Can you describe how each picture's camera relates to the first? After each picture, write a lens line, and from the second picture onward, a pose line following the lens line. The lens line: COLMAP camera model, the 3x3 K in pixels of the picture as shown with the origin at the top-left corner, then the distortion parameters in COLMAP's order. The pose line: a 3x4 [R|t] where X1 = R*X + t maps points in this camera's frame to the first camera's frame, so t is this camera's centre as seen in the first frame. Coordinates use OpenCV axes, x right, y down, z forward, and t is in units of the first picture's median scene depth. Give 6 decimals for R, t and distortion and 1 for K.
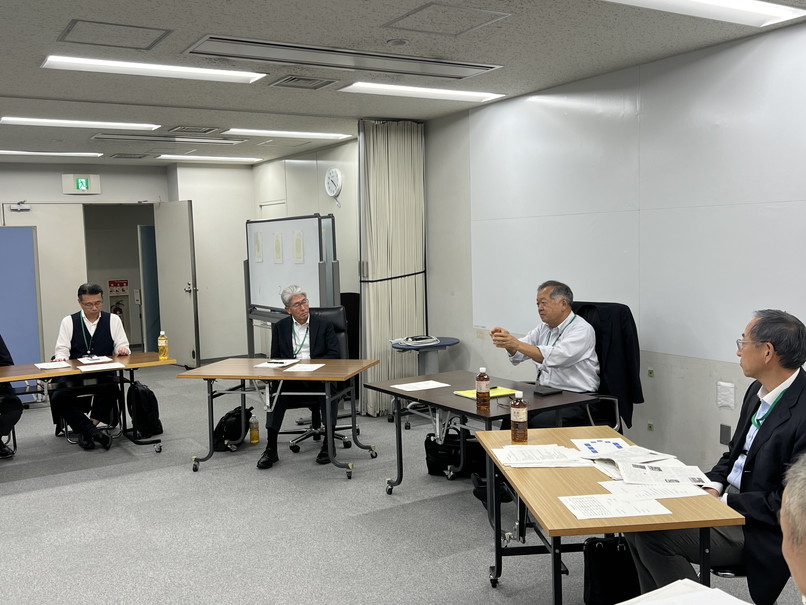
lens RADIAL K [[807.8, 0, 403.0], [0, 807.8, 302.5], [0, 0, 1]] dist [0.011653, -0.001652]
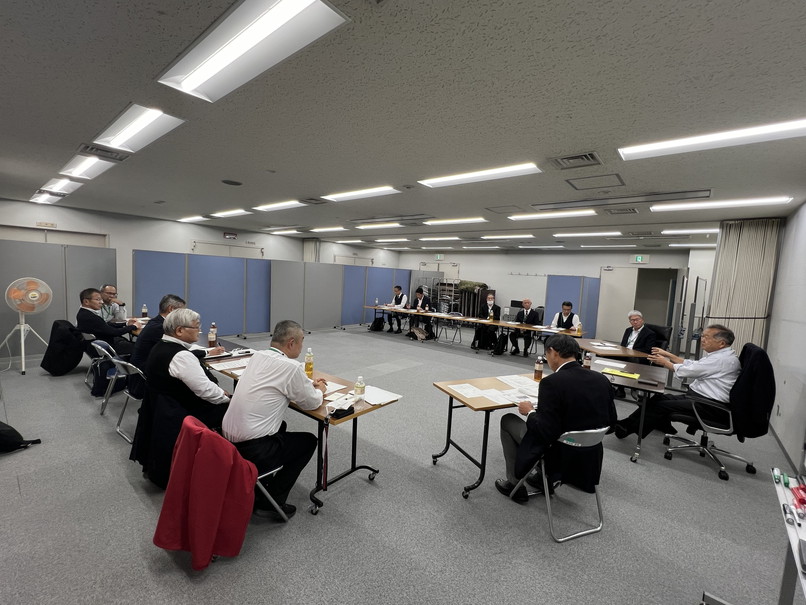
lens RADIAL K [[355.5, 0, 404.2], [0, 355.5, 303.3], [0, 0, 1]] dist [0.000063, 0.000255]
pose [[0.340360, 0.121309, -0.932437, 0.411545], [-0.136707, 0.987491, 0.078571, -0.026383], [0.930304, 0.100728, 0.352686, 0.138611]]
